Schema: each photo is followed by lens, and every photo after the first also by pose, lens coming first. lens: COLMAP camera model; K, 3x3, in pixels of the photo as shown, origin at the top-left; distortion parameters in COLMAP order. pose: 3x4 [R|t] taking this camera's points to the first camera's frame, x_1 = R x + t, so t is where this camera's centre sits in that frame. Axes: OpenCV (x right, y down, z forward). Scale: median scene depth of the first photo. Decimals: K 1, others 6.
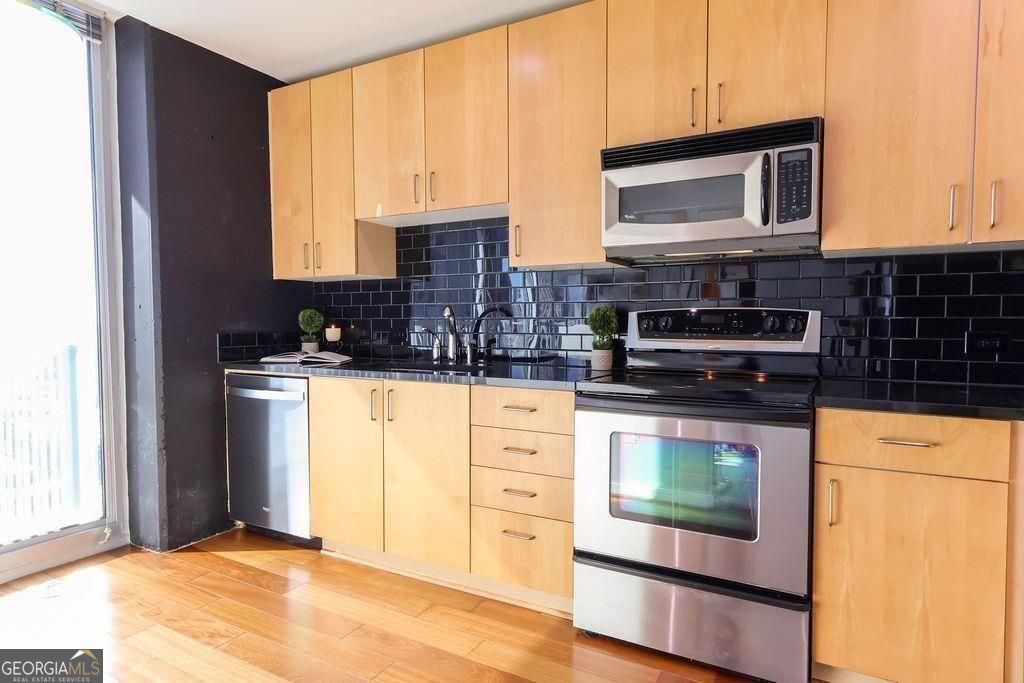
lens RADIAL K [[592.4, 0, 512.0], [0, 592.4, 341.5], [0, 0, 1]] dist [-0.000714, -0.000177]
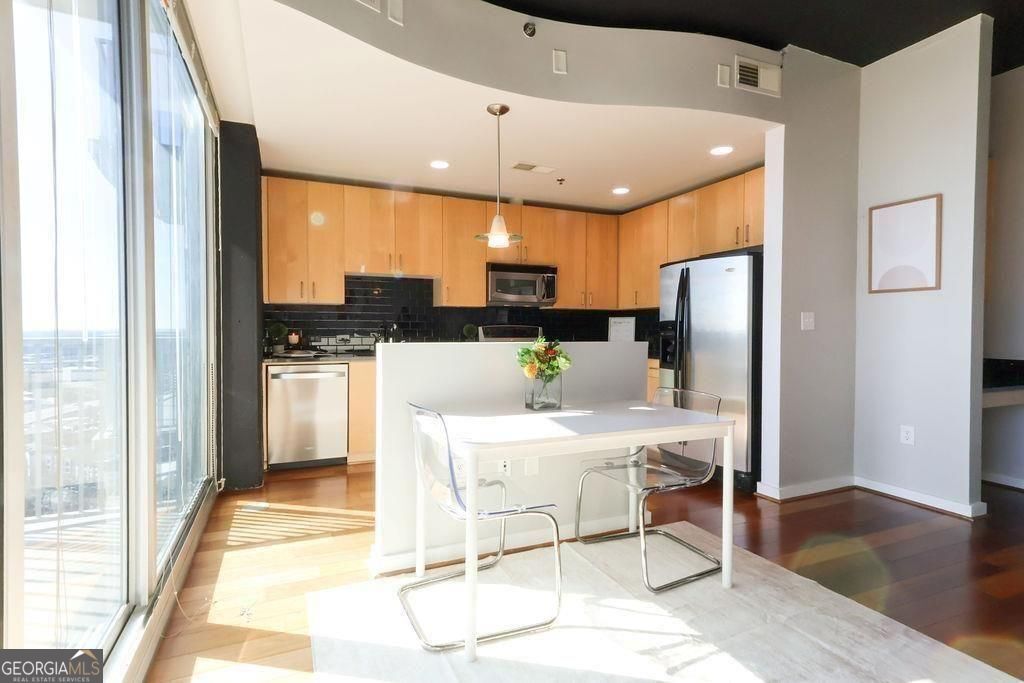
lens RADIAL K [[503.8, 0, 509.5], [0, 503.8, 332.6], [0, 0, 1]] dist [0.035980, 0.000158]
pose [[0.597139, -0.007166, 0.802106, -1.097753], [0.027216, 0.999565, -0.011331, 0.000828], [-0.801676, 0.028597, 0.597075, -0.240918]]
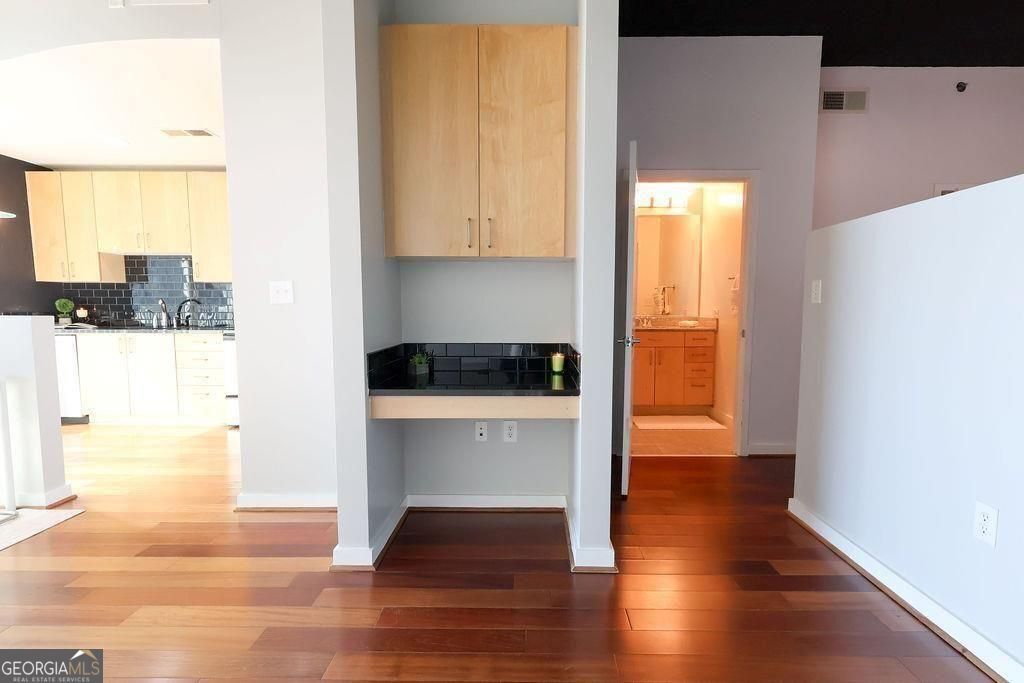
lens RADIAL K [[514.2, 0, 532.7], [0, 514.2, 356.2], [0, 0, 1]] dist [-0.001830, -0.000658]
pose [[0.869699, -0.042313, 0.491766, 0.116724], [0.013017, 0.997938, 0.062844, 0.039547], [-0.493411, -0.048253, 0.868457, -1.077485]]
